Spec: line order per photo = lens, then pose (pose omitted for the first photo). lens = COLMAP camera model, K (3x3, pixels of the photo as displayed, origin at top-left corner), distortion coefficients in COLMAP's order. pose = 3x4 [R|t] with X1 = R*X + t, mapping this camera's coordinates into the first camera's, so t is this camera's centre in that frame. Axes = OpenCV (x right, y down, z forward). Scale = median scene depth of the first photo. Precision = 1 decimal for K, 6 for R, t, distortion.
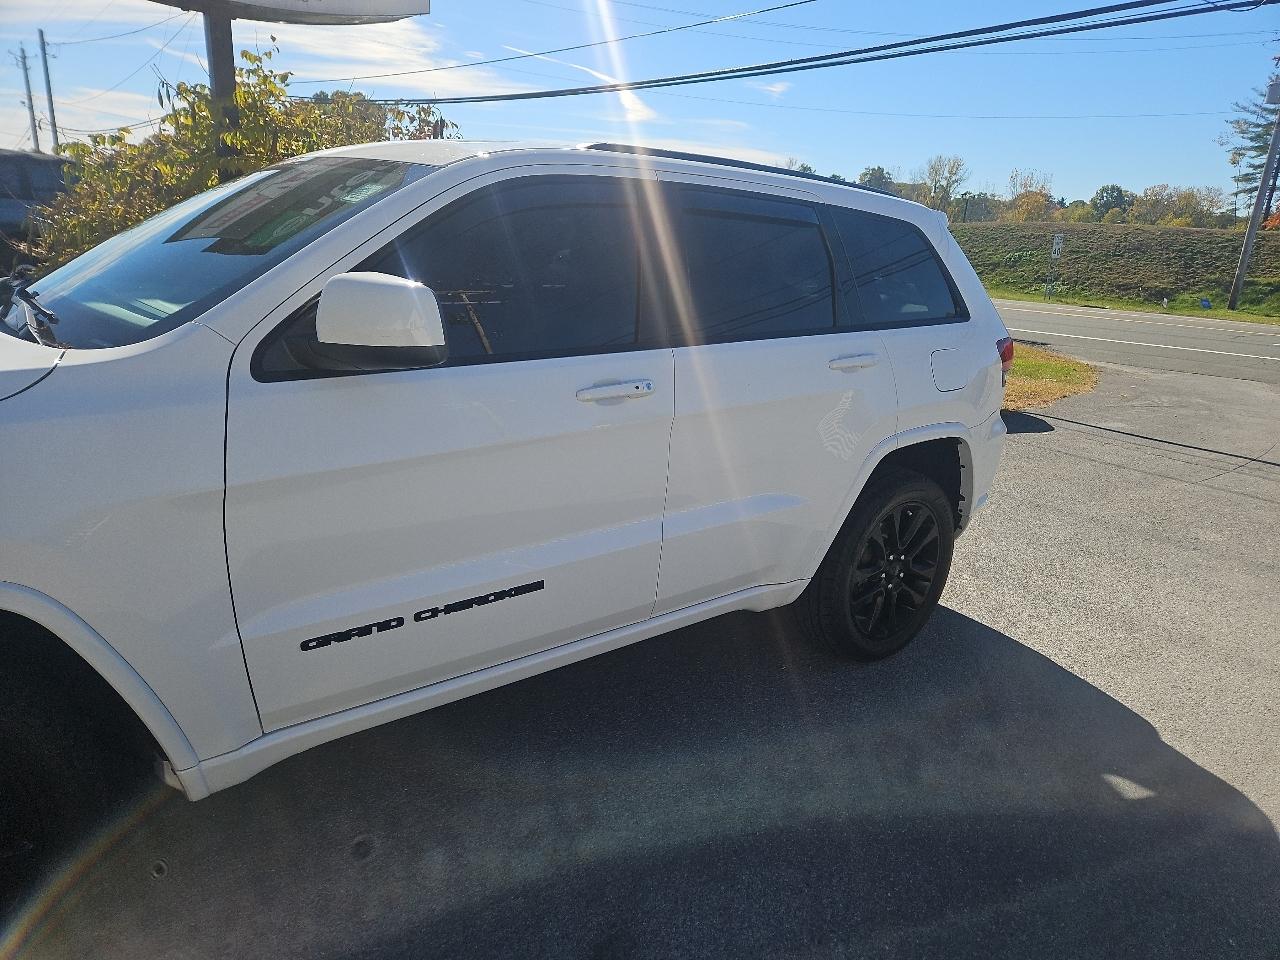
lens RADIAL K [[851.8, 0, 656.3], [0, 851.8, 499.8], [0, 0, 1]] dist [0.072075, -0.057061]
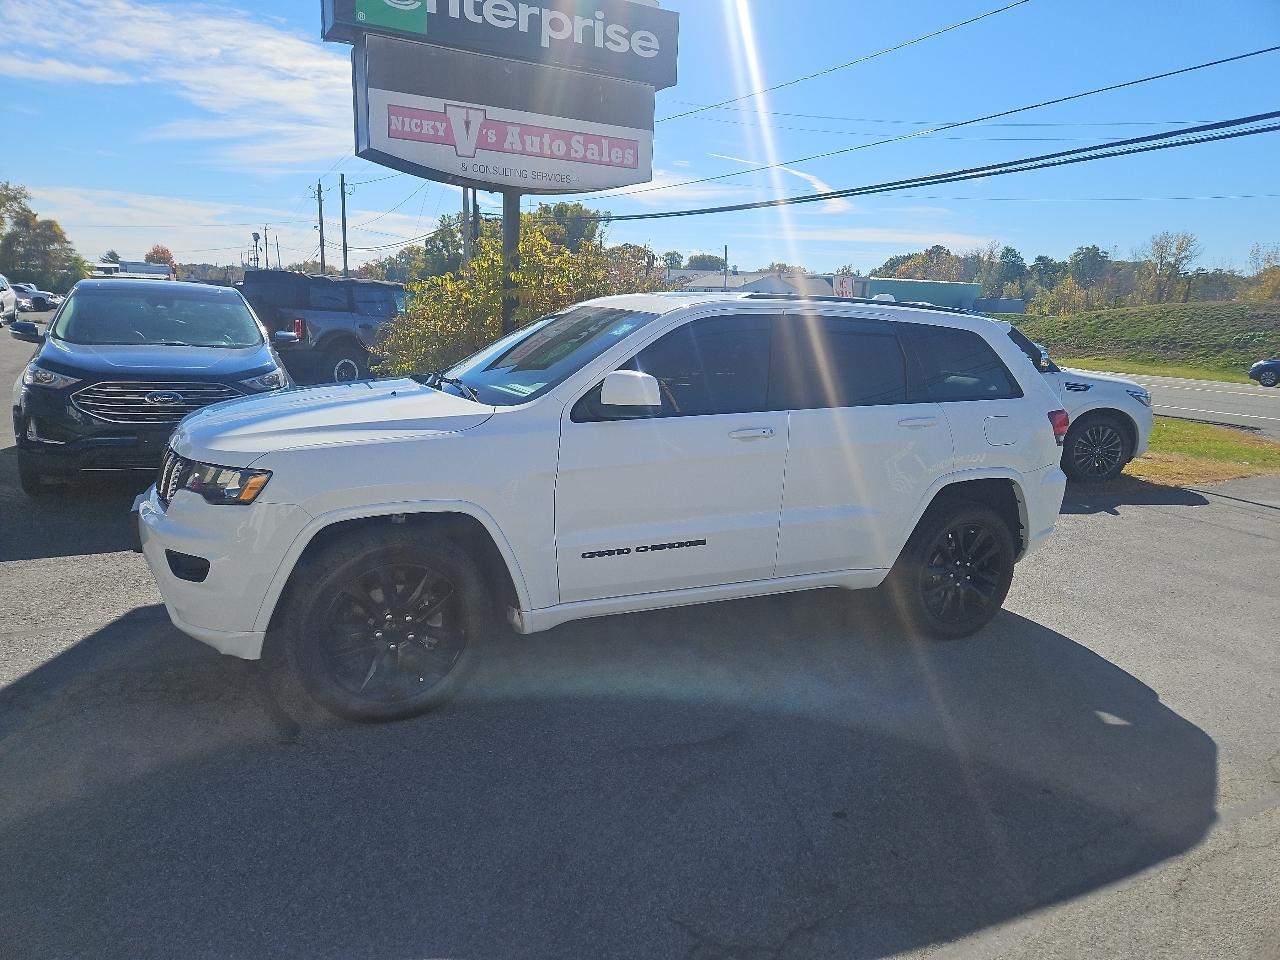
lens RADIAL K [[851.8, 0, 635.6], [0, 851.8, 474.9], [0, 0, 1]] dist [0.072075, -0.057061]
pose [[0.971265, 0.025373, -0.236645, 0.048851], [-0.054004, 0.991861, -0.115302, 0.060920], [0.231793, 0.124768, 0.964730, -0.260359]]
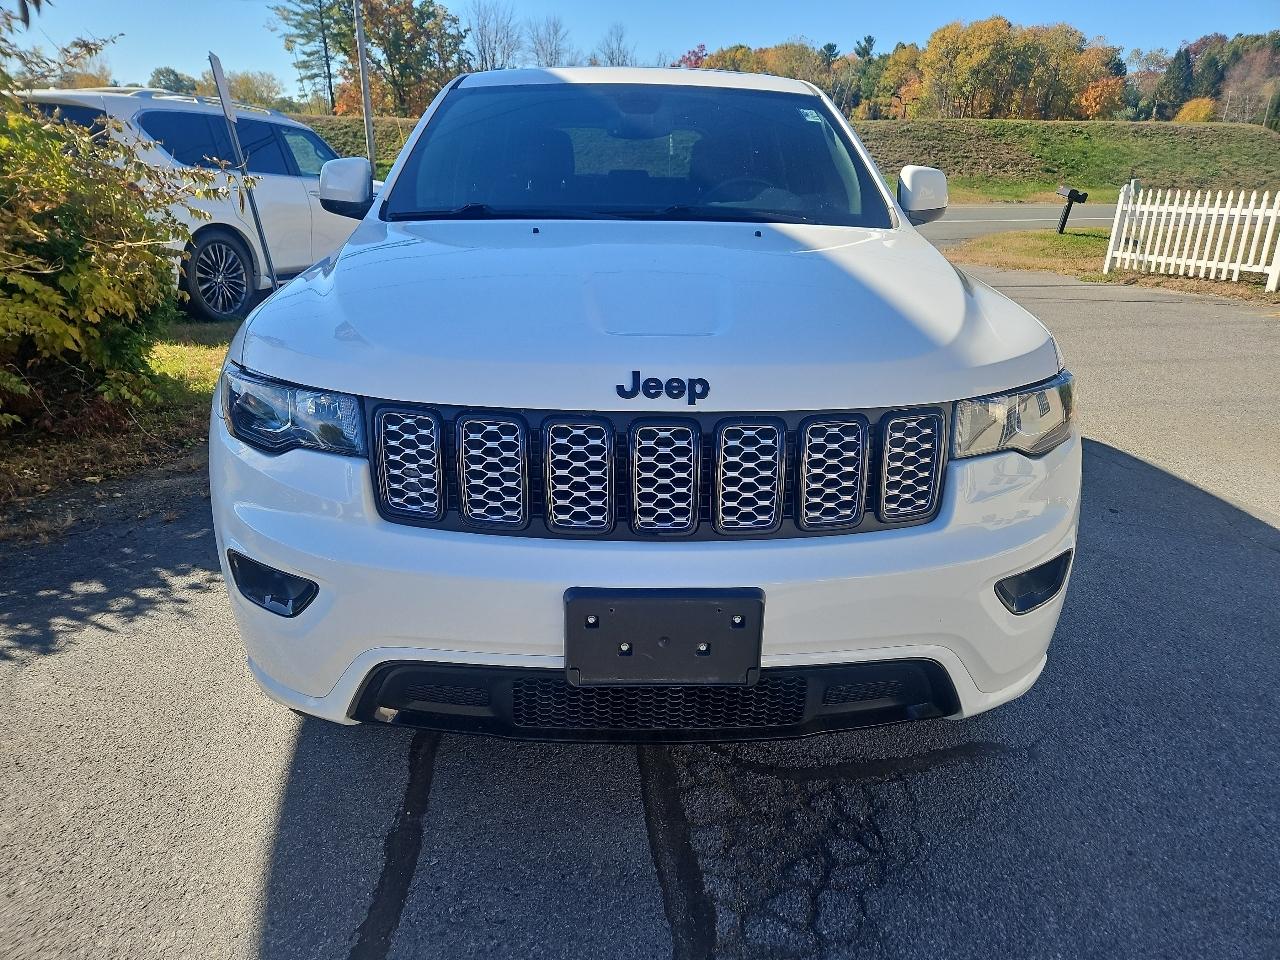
lens RADIAL K [[851.8, 0, 646.7], [0, 851.8, 493.6], [0, 0, 1]] dist [0.072075, -0.057061]
pose [[0.600670, -0.338291, 0.724400, -0.583097], [0.258198, 0.939600, 0.224691, -0.048307], [-0.756657, 0.052073, 0.651735, 0.090656]]
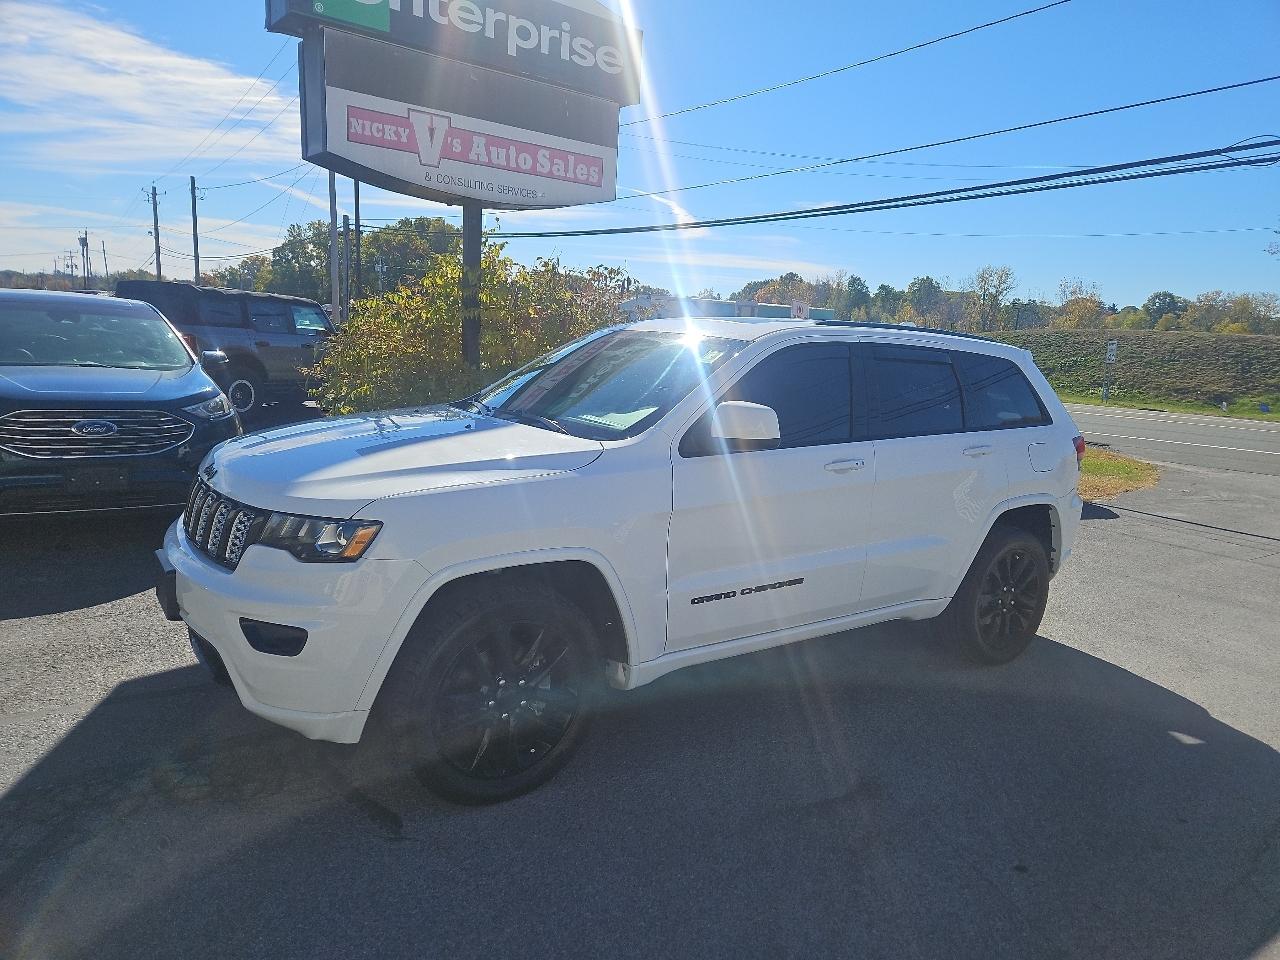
lens RADIAL K [[851.8, 0, 653.9], [0, 851.8, 479.2], [0, 0, 1]] dist [0.072075, -0.057061]
pose [[0.997983, 0.004008, -0.063349, -0.112391], [-0.012757, 0.990307, -0.138307, 0.048858], [0.062181, 0.138836, 0.988361, -0.243533]]
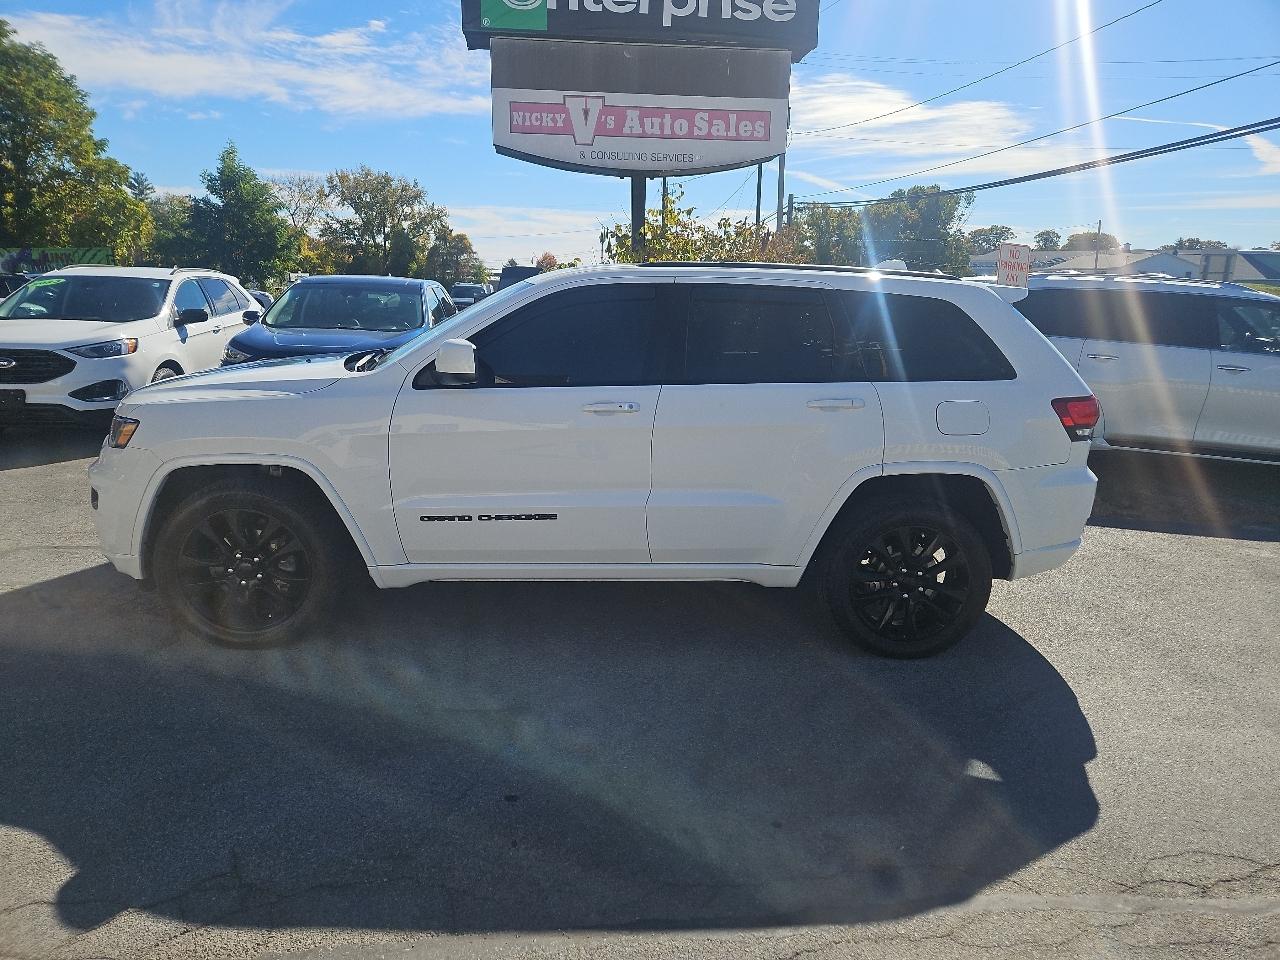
lens RADIAL K [[851.8, 0, 639.3], [0, 851.8, 481.0], [0, 0, 1]] dist [0.072075, -0.057061]
pose [[0.806512, 0.085922, -0.584940, 0.353281], [-0.149232, 0.986932, -0.060790, 0.038158], [0.572073, 0.136320, 0.808795, -0.106378]]
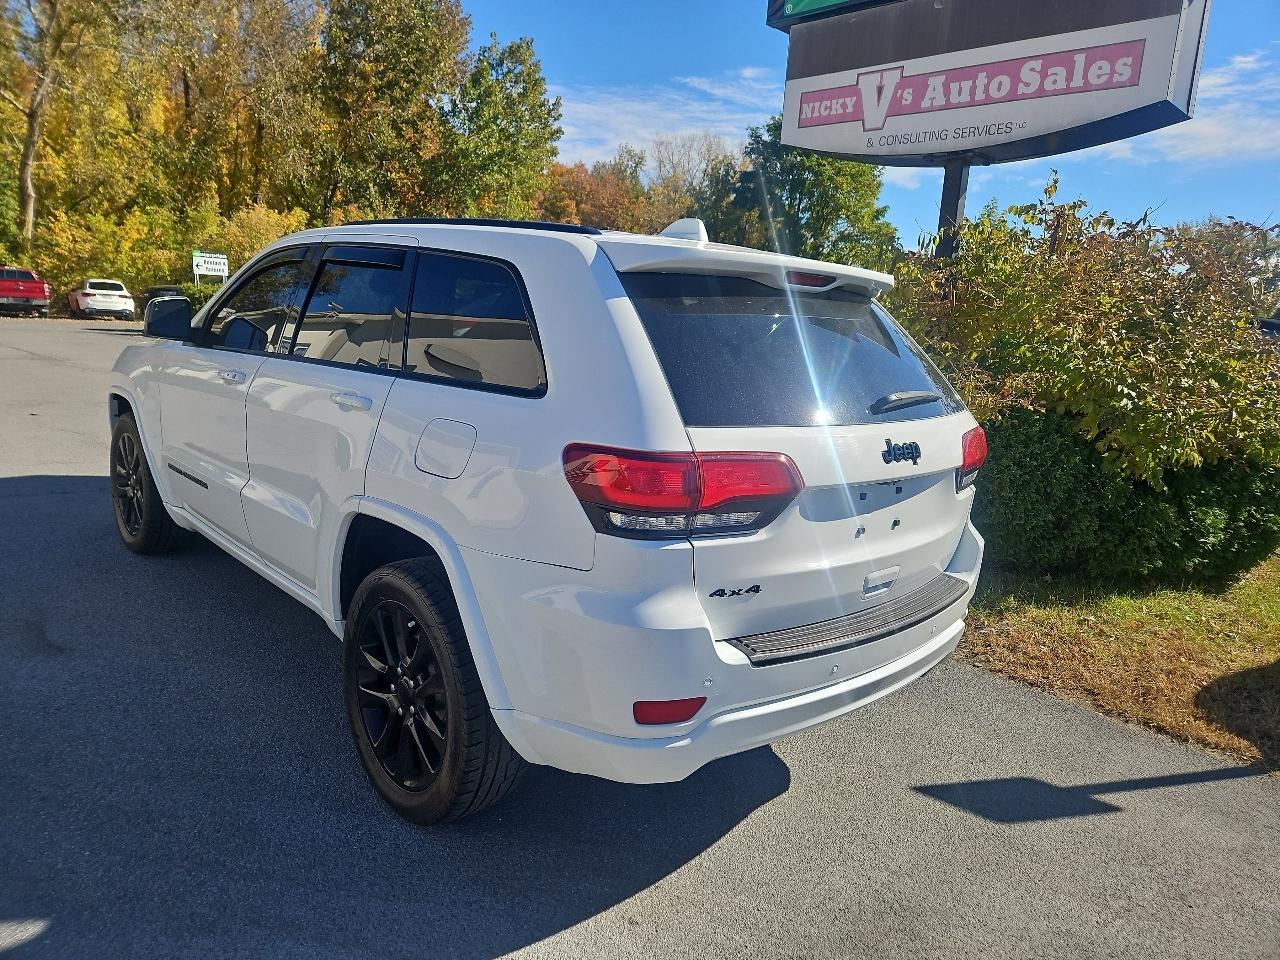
lens RADIAL K [[851.8, 0, 642.9], [0, 851.8, 468.9], [0, 0, 1]] dist [0.072075, -0.057061]
pose [[0.087630, 0.125589, -0.988205, 0.541128], [-0.352209, 0.931851, 0.087195, -0.127526], [0.931810, 0.340414, 0.125892, 0.538196]]
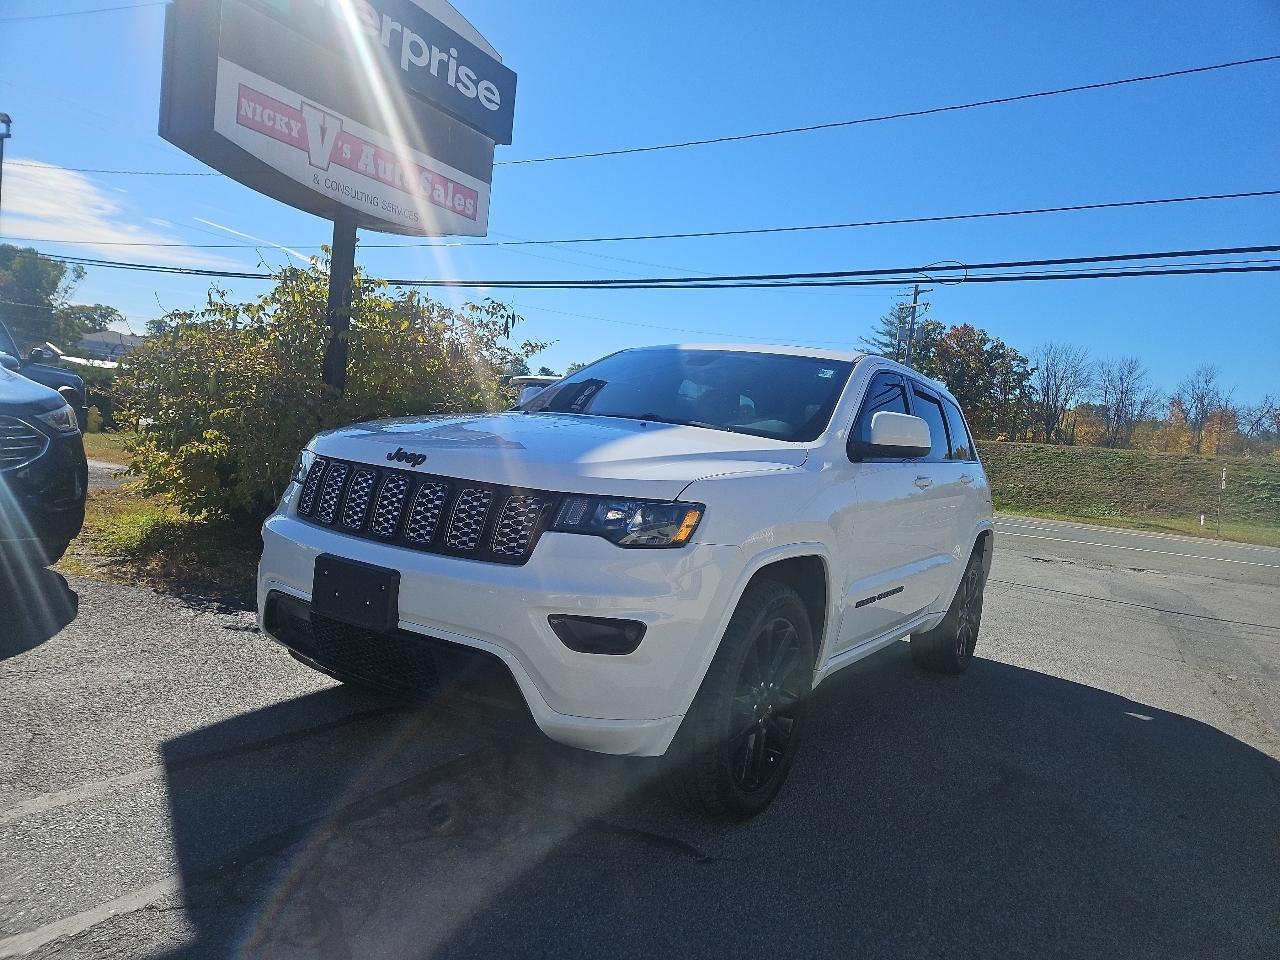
lens RADIAL K [[851.8, 0, 641.6], [0, 851.8, 490.4], [0, 0, 1]] dist [0.072075, -0.057061]
pose [[0.949829, 0.020284, 0.312112, -0.422531], [0.046754, 0.977474, -0.205810, 0.085232], [-0.309257, 0.210077, 0.927485, -0.181708]]
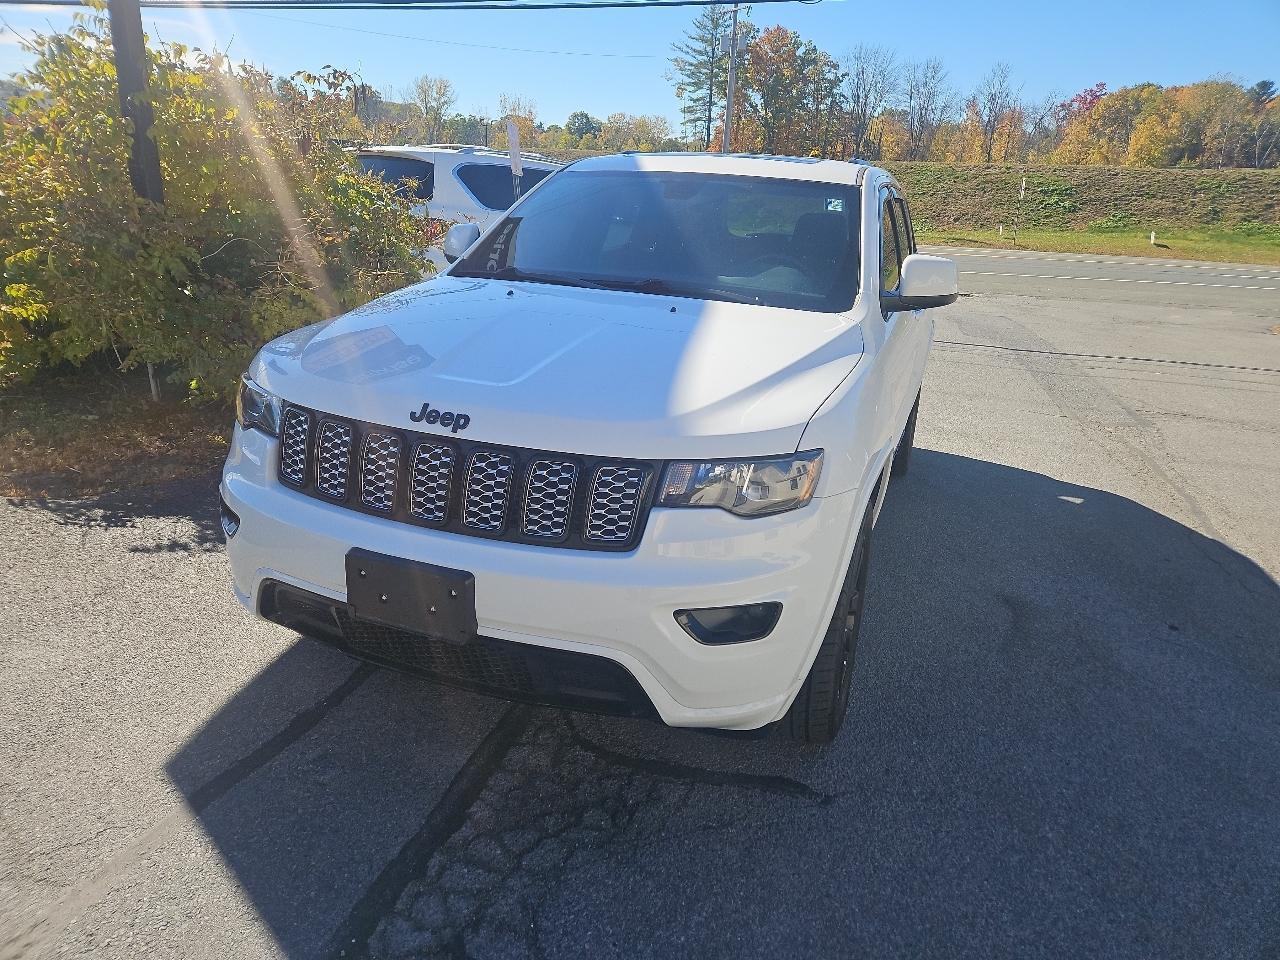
lens RADIAL K [[851.8, 0, 644.5], [0, 851.8, 475.4], [0, 0, 1]] dist [0.072075, -0.057061]
pose [[0.861656, -0.181749, 0.473832, -0.492765], [0.154762, 0.983302, 0.095735, -0.019455], [-0.483320, -0.009159, 0.875396, -0.085624]]
